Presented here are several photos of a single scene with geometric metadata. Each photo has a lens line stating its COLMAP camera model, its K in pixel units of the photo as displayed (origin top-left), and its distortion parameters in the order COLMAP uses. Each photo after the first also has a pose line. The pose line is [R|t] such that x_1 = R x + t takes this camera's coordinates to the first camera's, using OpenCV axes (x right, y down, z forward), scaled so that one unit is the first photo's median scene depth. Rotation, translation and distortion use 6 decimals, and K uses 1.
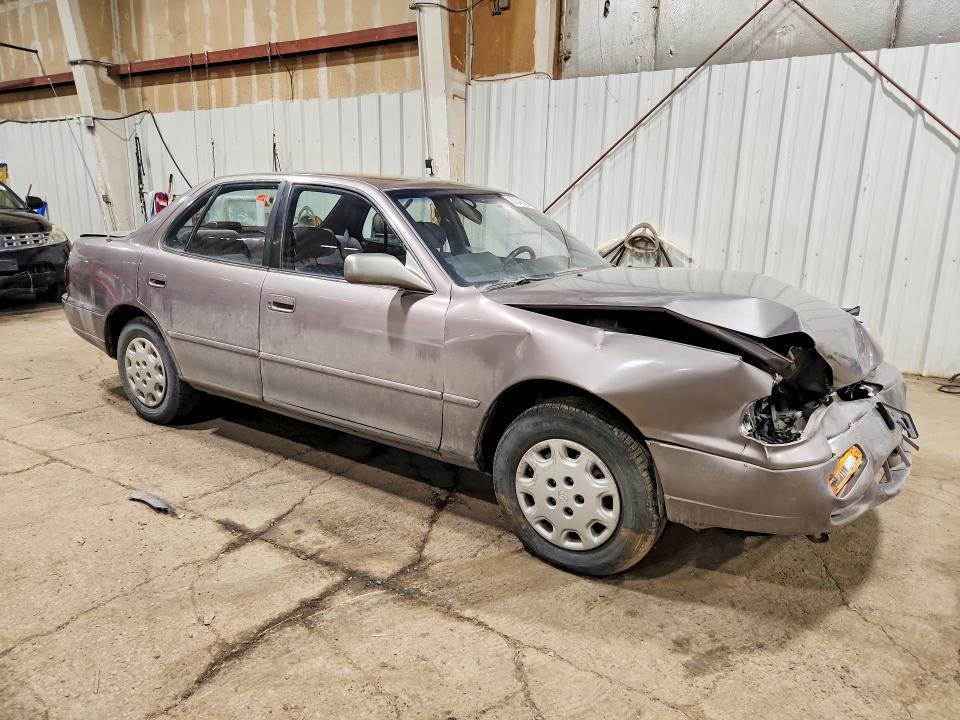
lens RADIAL K [[656.4, 0, 482.7], [0, 656.4, 360.8], [0, 0, 1]] dist [0.087486, -0.076544]
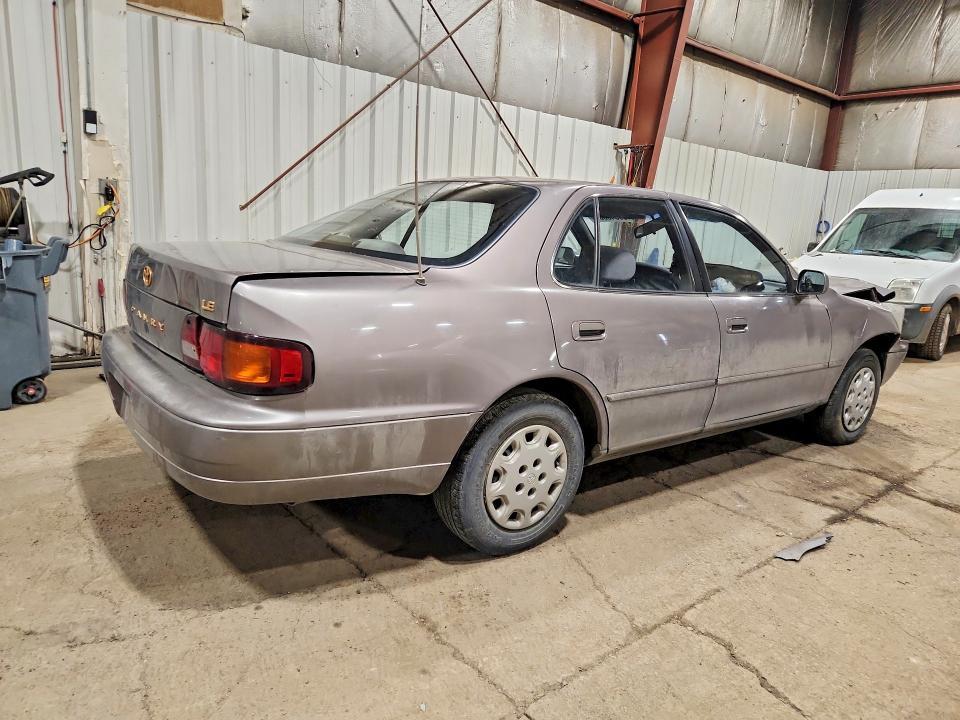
lens RADIAL K [[656.4, 0, 482.7], [0, 656.4, 360.8], [0, 0, 1]] dist [0.087486, -0.076544]
pose [[0.293424, -0.199077, 0.935024, -1.294269], [0.155258, 0.975016, 0.158870, -0.239803], [-0.943290, 0.098554, 0.317002, 0.974702]]
